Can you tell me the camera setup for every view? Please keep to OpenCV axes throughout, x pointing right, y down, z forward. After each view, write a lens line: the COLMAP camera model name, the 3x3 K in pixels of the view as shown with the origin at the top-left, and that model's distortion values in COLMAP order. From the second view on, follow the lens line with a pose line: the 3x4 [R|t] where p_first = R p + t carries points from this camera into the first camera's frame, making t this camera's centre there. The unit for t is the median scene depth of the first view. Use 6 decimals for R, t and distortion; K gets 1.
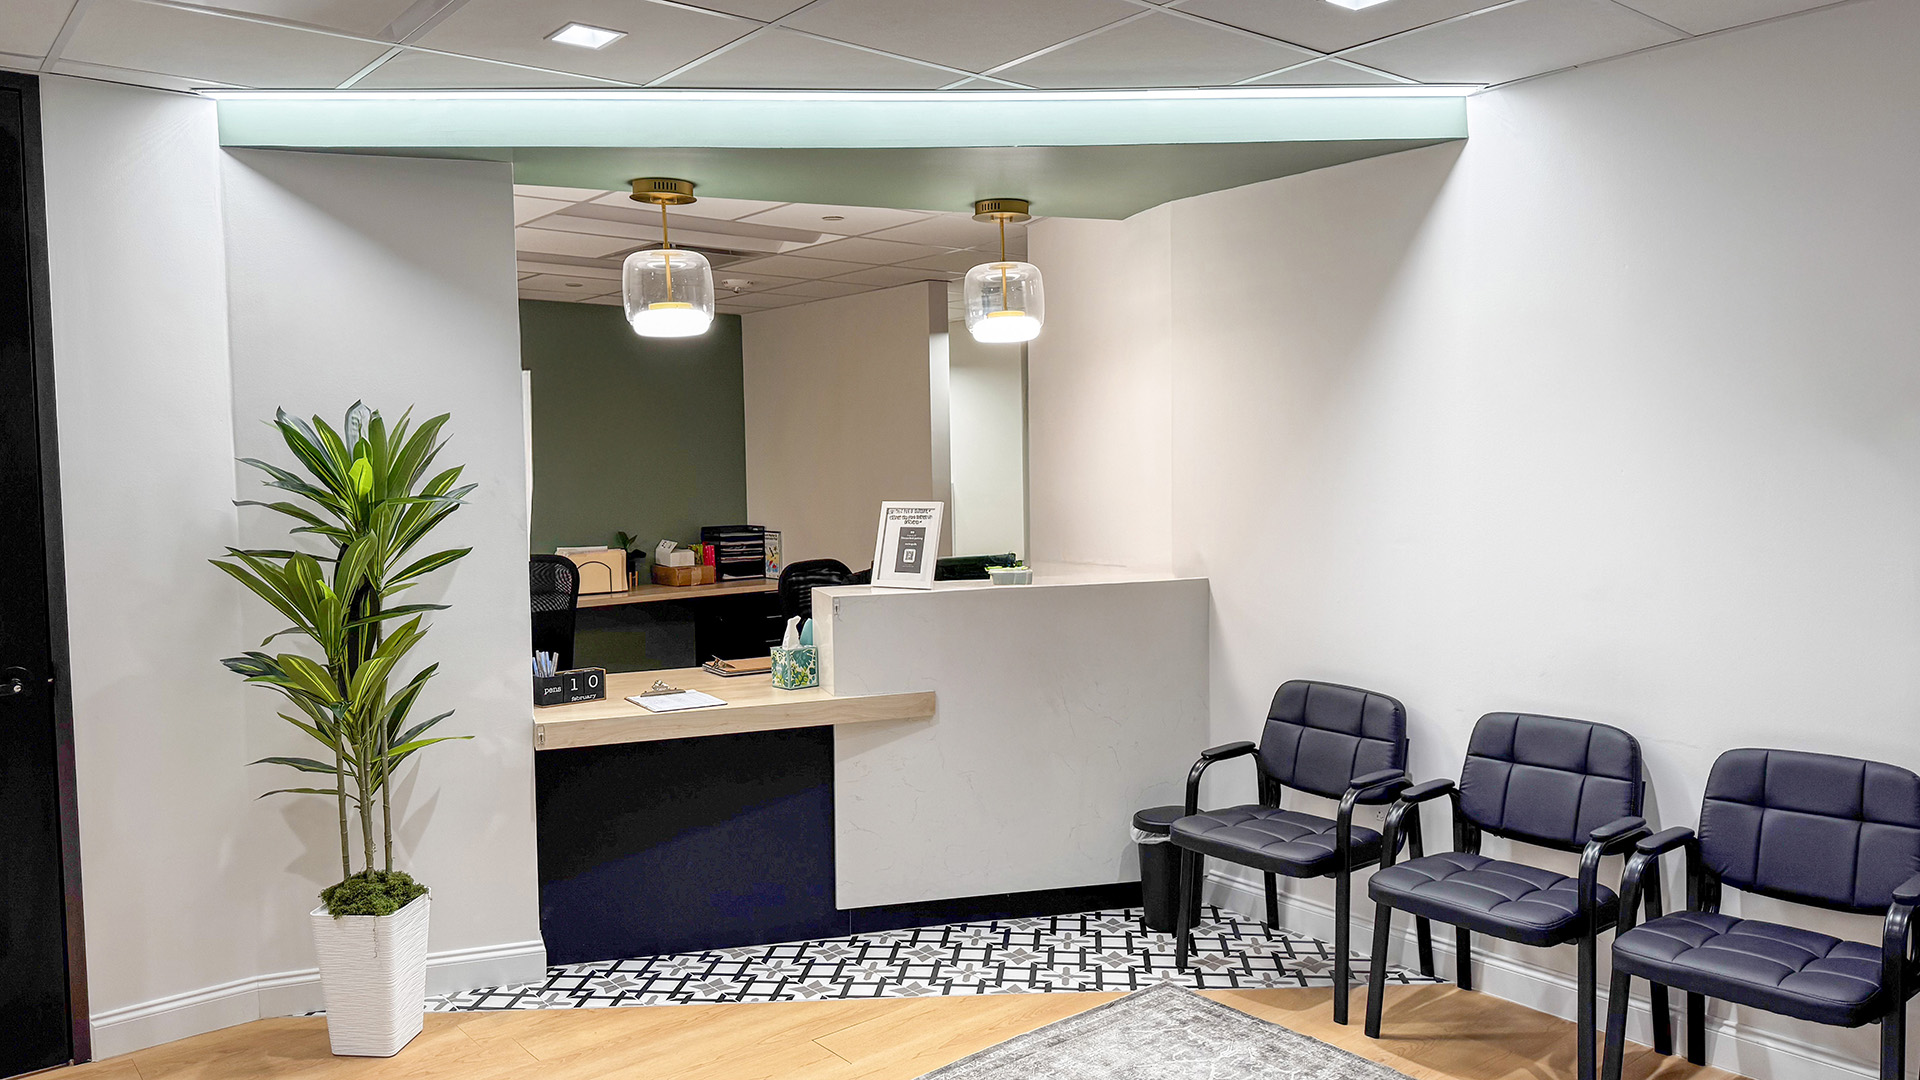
lens RADIAL K [[1338.9, 0, 968.1], [0, 1338.9, 539.0], [0, 0, 1]] dist [0.014543, -0.017307]
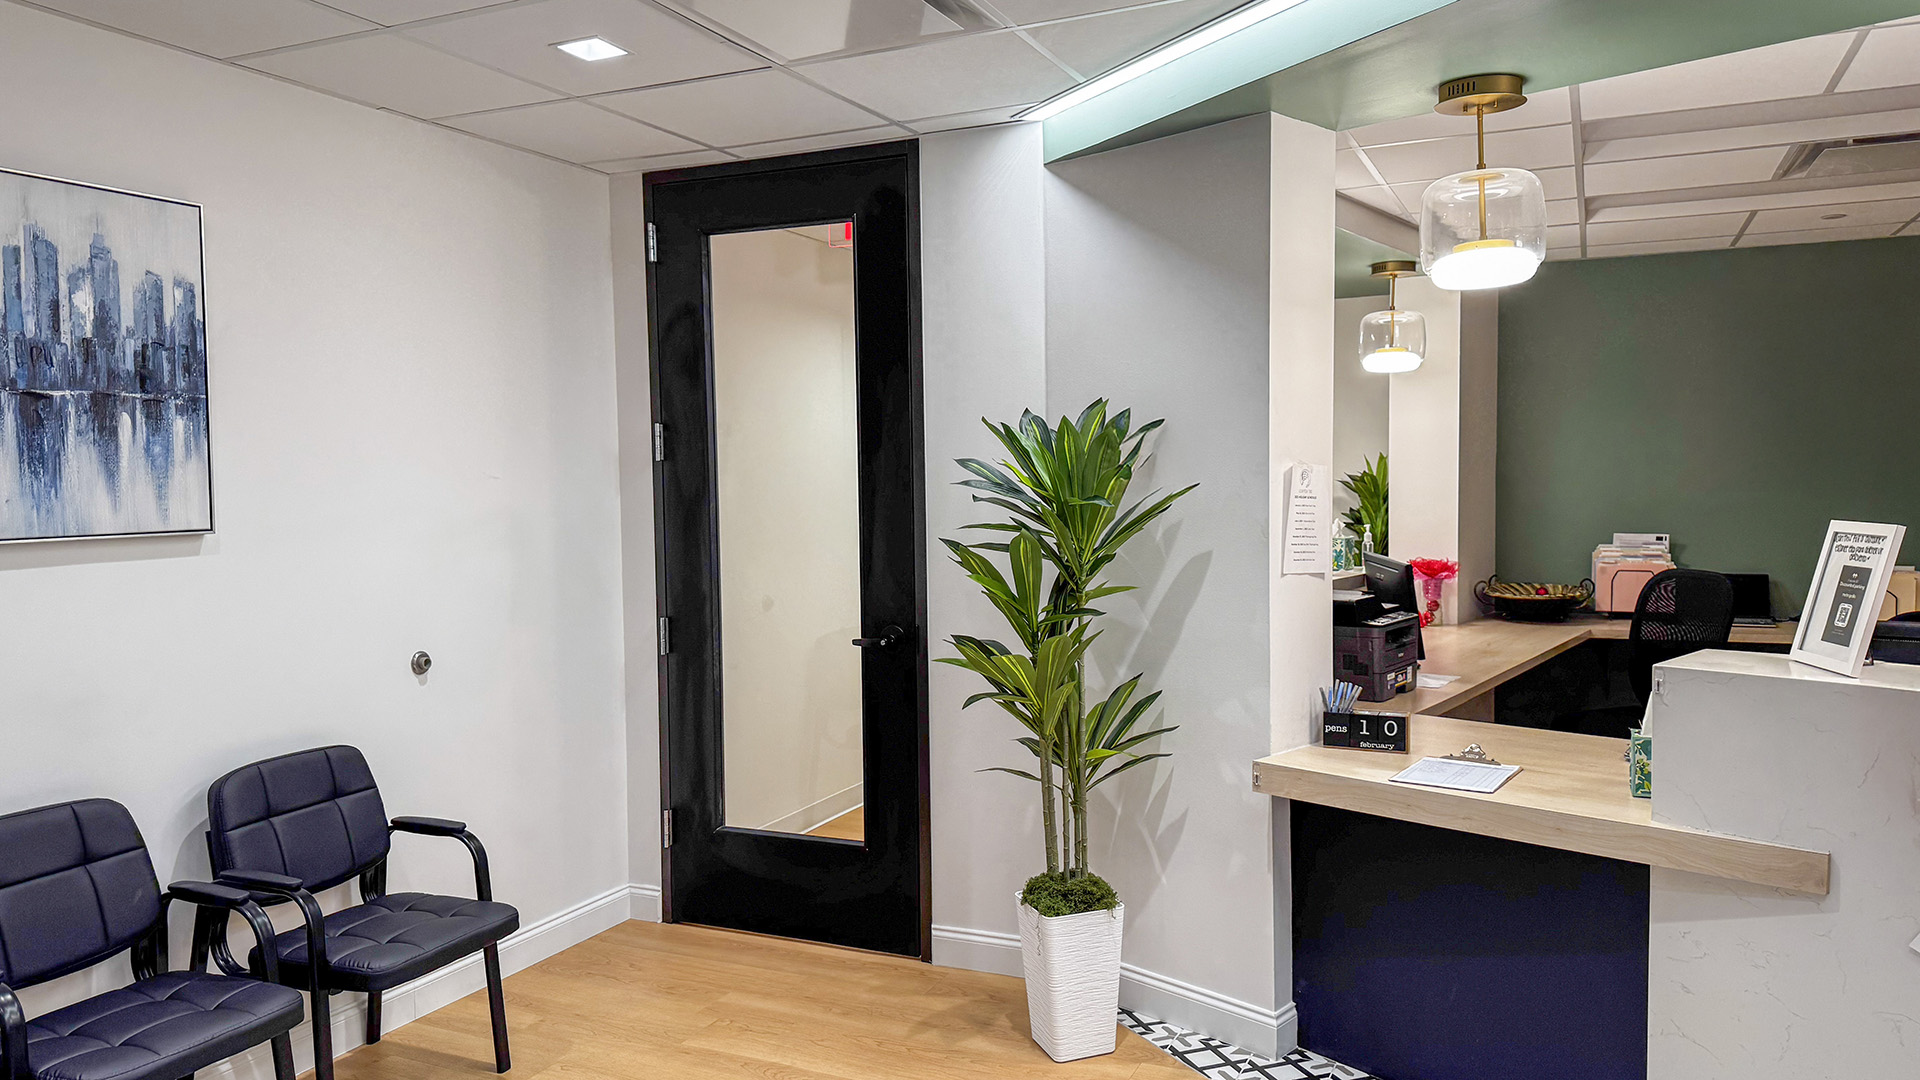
lens RADIAL K [[1338.9, 0, 966.4], [0, 1338.9, 538.0], [0, 0, 1]] dist [0.014543, -0.017307]
pose [[0.417008, 0.052307, -0.907397, 0.347956], [-0.046979, 0.998249, 0.035955, -0.025748], [0.907688, 0.027635, 0.418735, 0.432203]]
